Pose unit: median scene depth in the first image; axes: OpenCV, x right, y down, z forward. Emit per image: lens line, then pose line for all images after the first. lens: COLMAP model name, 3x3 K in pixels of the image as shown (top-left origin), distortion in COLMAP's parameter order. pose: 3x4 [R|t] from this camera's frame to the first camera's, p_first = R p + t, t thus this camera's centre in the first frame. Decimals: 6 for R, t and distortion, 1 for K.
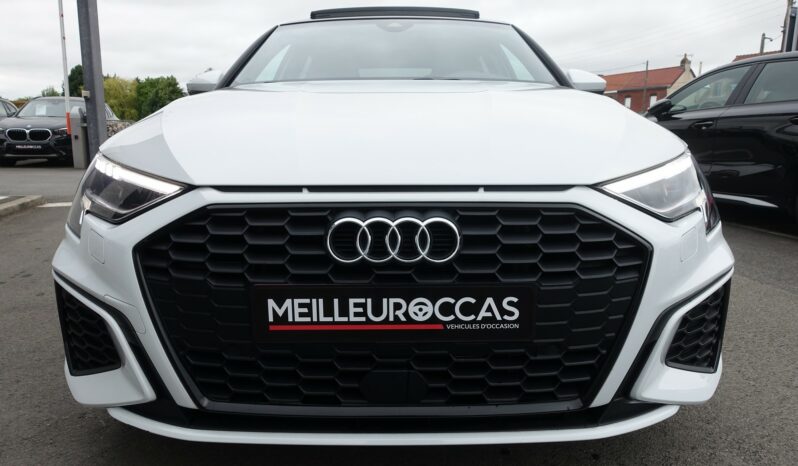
lens RADIAL K [[547.1, 0, 399.7], [0, 547.1, 235.3], [0, 0, 1]] dist [0.005439, -0.005308]
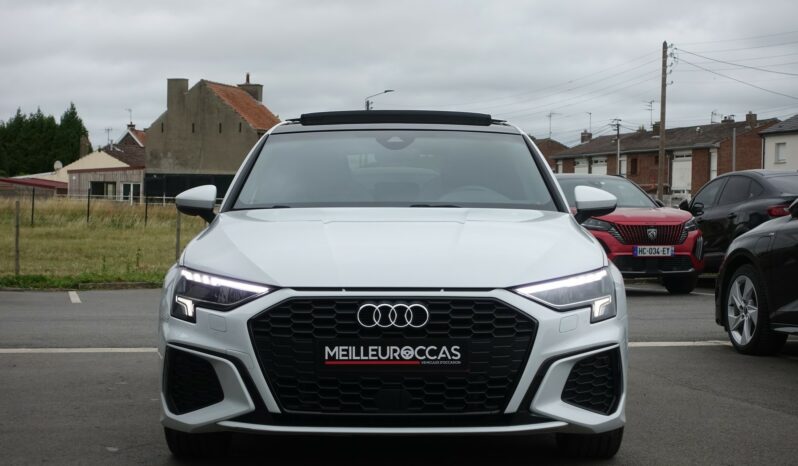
lens RADIAL K [[1629.5, 0, 400.2], [0, 1629.5, 231.0], [0, 0, 1]] dist [-0.022723, 0.000000]
pose [[0.999969, 0.003467, -0.007015, 0.051375], [-0.004637, 0.984682, -0.174296, 0.691658], [0.006303, 0.174323, 0.984668, -4.514046]]
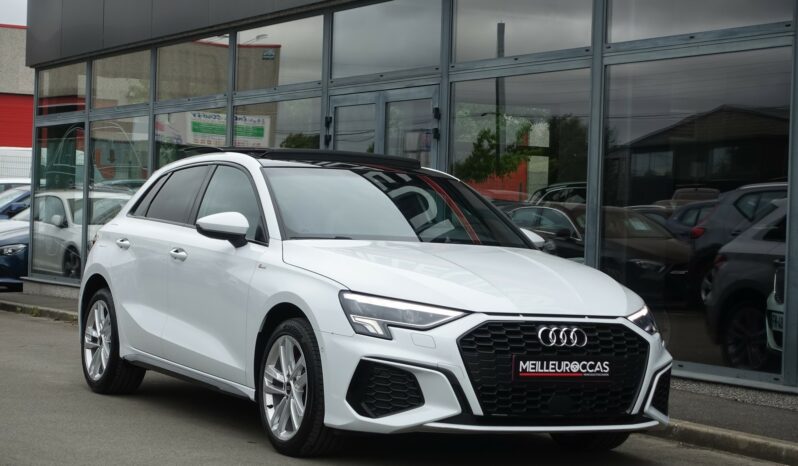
lens RADIAL K [[1629.5, 0, 398.0], [0, 1629.5, 233.3], [0, 0, 1]] dist [-0.022723, 0.000000]
pose [[0.878089, 0.051042, 0.475766, -3.958470], [0.035262, 0.984688, -0.170722, 0.734033], [-0.477196, 0.166685, 0.862844, -4.732725]]
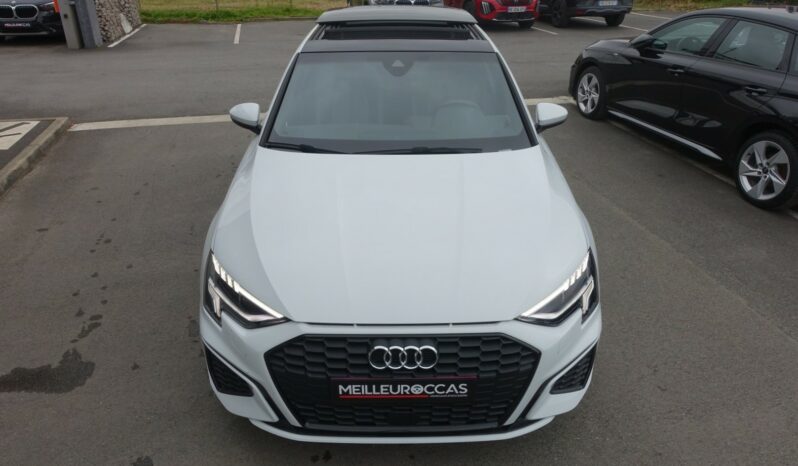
lens RADIAL K [[568.0, 0, 399.6], [0, 568.0, 229.9], [0, 0, 1]] dist [-0.006619, 0.007064]
pose [[0.999957, 0.000516, 0.009256, -0.043341], [-0.003136, 0.958436, 0.285291, -0.988286], [-0.008724, -0.285308, 0.958396, -0.783000]]
